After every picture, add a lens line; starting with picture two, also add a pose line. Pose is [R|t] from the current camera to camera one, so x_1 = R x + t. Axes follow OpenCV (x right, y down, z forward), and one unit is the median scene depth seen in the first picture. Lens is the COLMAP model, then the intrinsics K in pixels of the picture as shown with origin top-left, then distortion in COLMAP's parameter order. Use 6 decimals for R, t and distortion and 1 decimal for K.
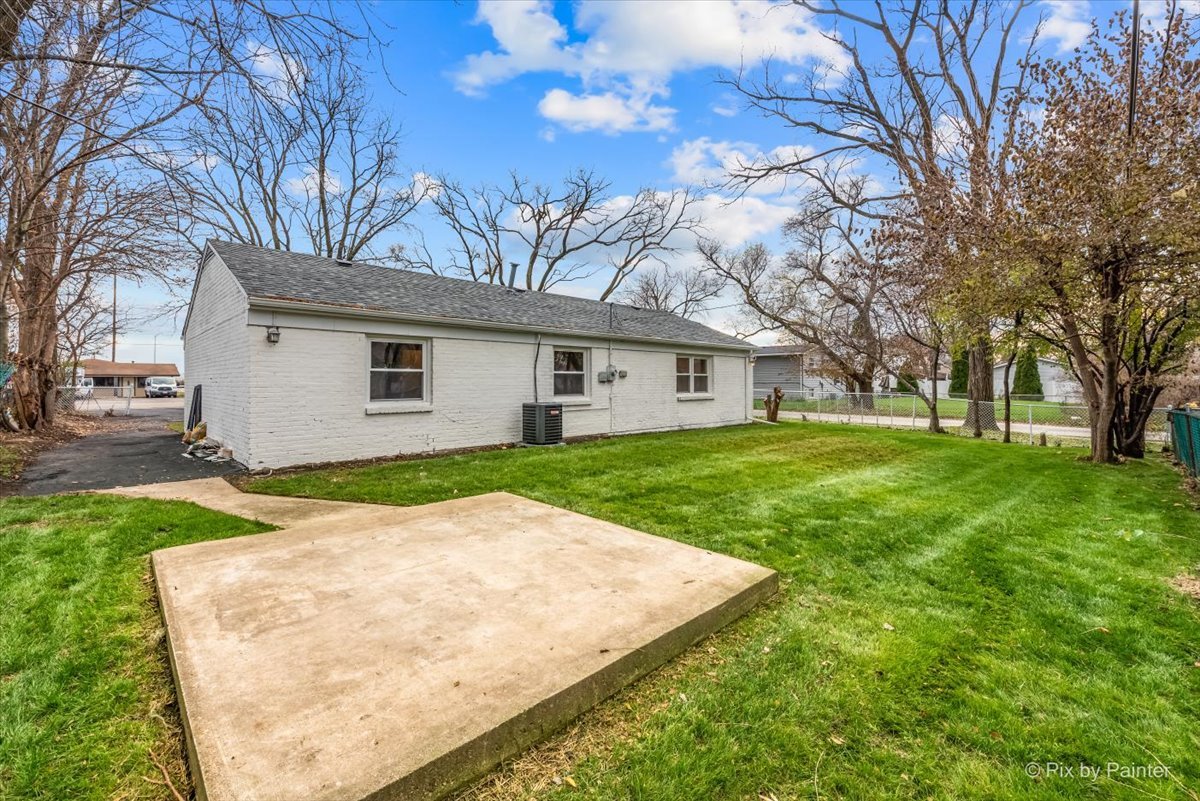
lens RADIAL K [[488.6, 0, 603.3], [0, 488.6, 397.3], [0, 0, 1]] dist [0.003365, -0.000462]
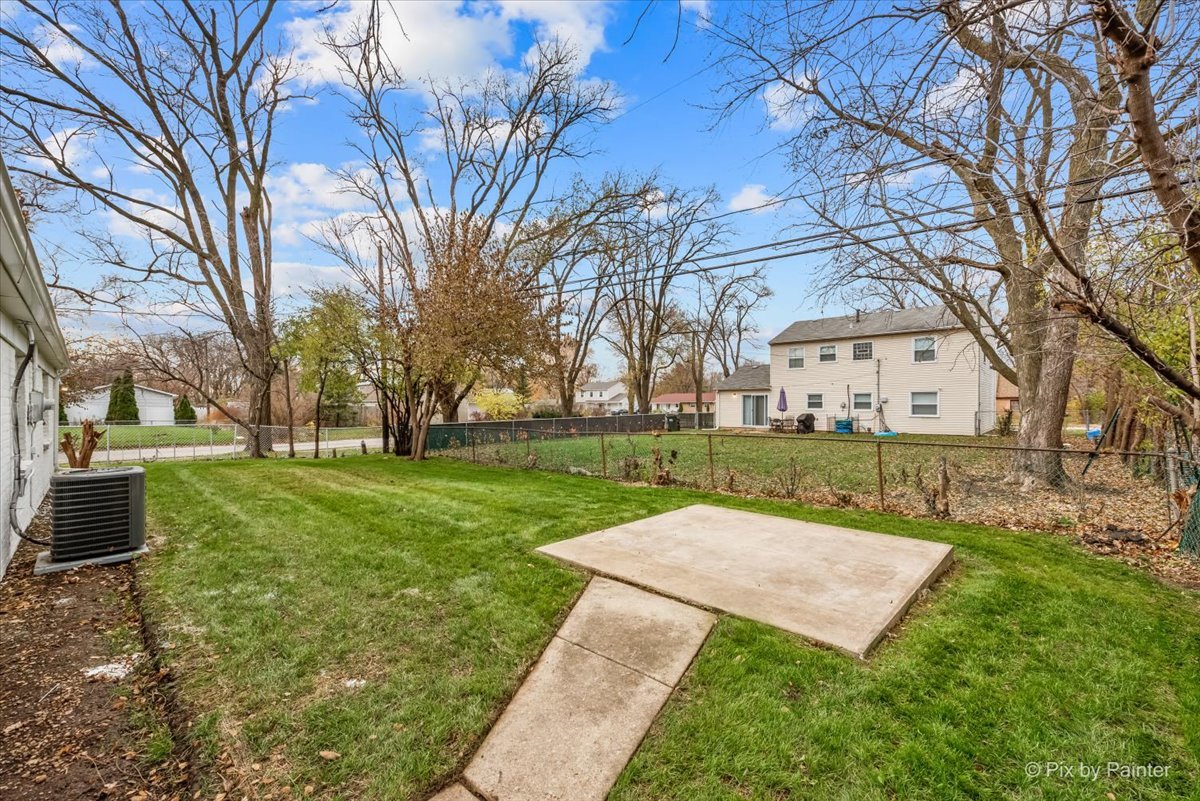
lens RADIAL K [[499.9, 0, 601.4], [0, 499.9, 405.9], [0, 0, 1]] dist [0.008681, -0.000184]
pose [[-0.041287, -0.004111, 0.999139, -0.498365], [0.030141, 0.999531, 0.005359, -0.025384], [-0.998693, 0.030336, -0.041144, 0.422259]]
